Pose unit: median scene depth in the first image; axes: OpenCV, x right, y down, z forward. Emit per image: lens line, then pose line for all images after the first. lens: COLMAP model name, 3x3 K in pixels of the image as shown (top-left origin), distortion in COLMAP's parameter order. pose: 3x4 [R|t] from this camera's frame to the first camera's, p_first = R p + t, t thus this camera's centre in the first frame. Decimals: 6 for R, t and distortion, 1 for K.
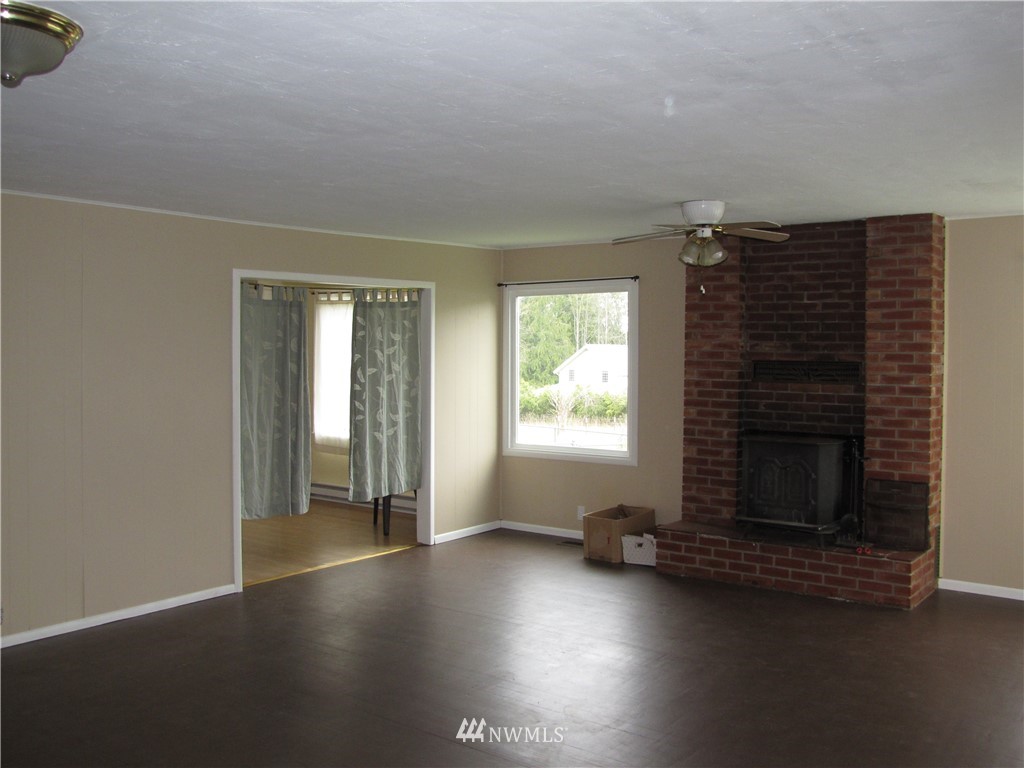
lens RADIAL K [[974.3, 0, 512.0], [0, 974.3, 384.0], [0, 0, 1]] dist [-0.118562, 0.163311]
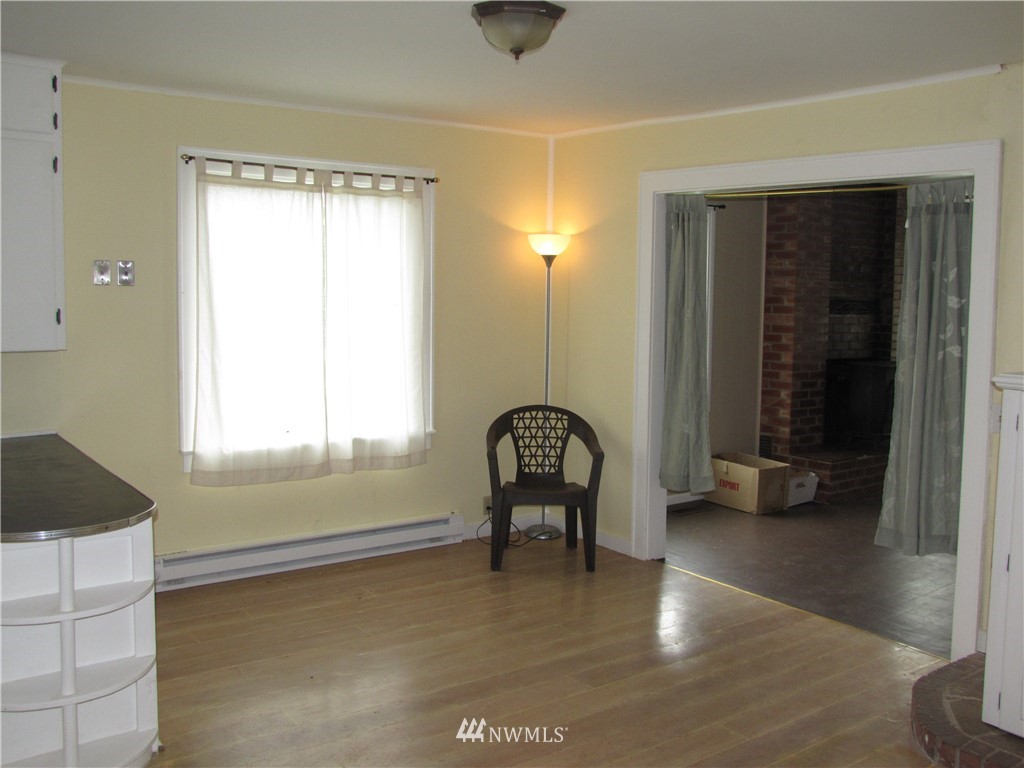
lens RADIAL K [[974.3, 0, 512.0], [0, 974.3, 384.0], [0, 0, 1]] dist [-0.118562, 0.163311]
pose [[0.259653, -0.088017, 0.961682, -0.824485], [0.026552, 0.996112, 0.084000, -0.024820], [-0.965337, 0.003724, 0.260981, 0.962077]]
